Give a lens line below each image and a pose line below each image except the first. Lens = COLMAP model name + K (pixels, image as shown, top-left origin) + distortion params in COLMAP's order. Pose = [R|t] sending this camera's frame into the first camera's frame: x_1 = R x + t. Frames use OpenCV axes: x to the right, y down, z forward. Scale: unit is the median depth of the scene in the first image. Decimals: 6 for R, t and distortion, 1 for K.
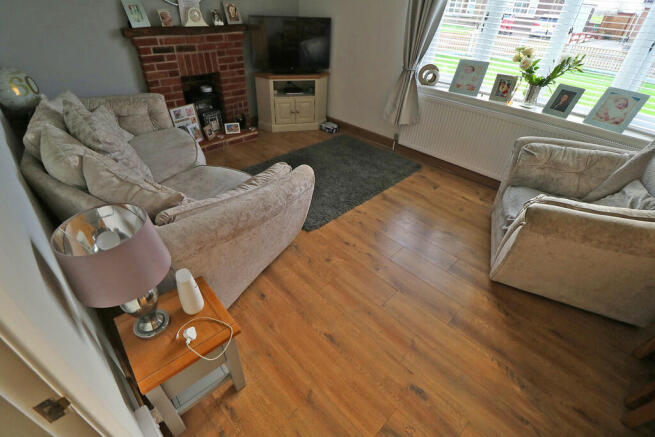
lens RADIAL K [[302.3, 0, 326.0], [0, 302.3, 214.0], [0, 0, 1]] dist [-0.000551, -0.012524]
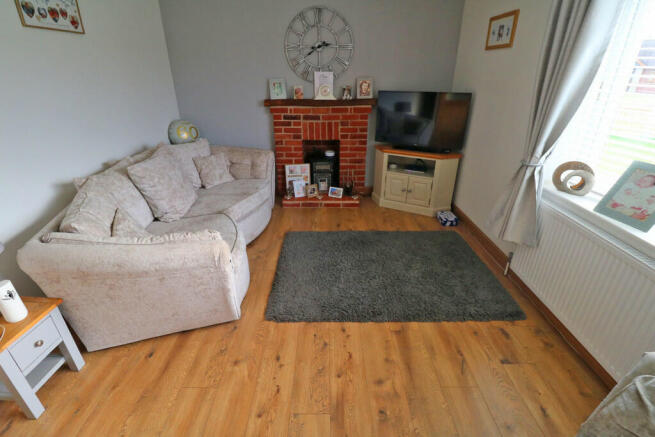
lens RADIAL K [[302.3, 0, 326.0], [0, 302.3, 214.0], [0, 0, 1]] dist [-0.000551, -0.012524]
pose [[0.711133, 0.256613, -0.654553, 0.389241], [-0.384197, 0.921544, -0.056122, -0.167434], [0.588797, 0.291388, 0.753930, 0.274118]]
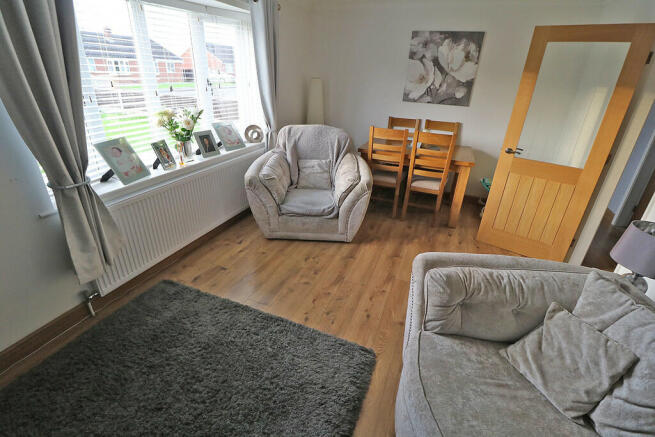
lens RADIAL K [[302.3, 0, 326.0], [0, 302.3, 214.0], [0, 0, 1]] dist [-0.000551, -0.012524]
pose [[-0.385661, -0.443905, 0.808835, -0.349306], [0.495520, 0.639838, 0.587425, -0.506376], [-0.778284, 0.627340, -0.026797, 0.645618]]
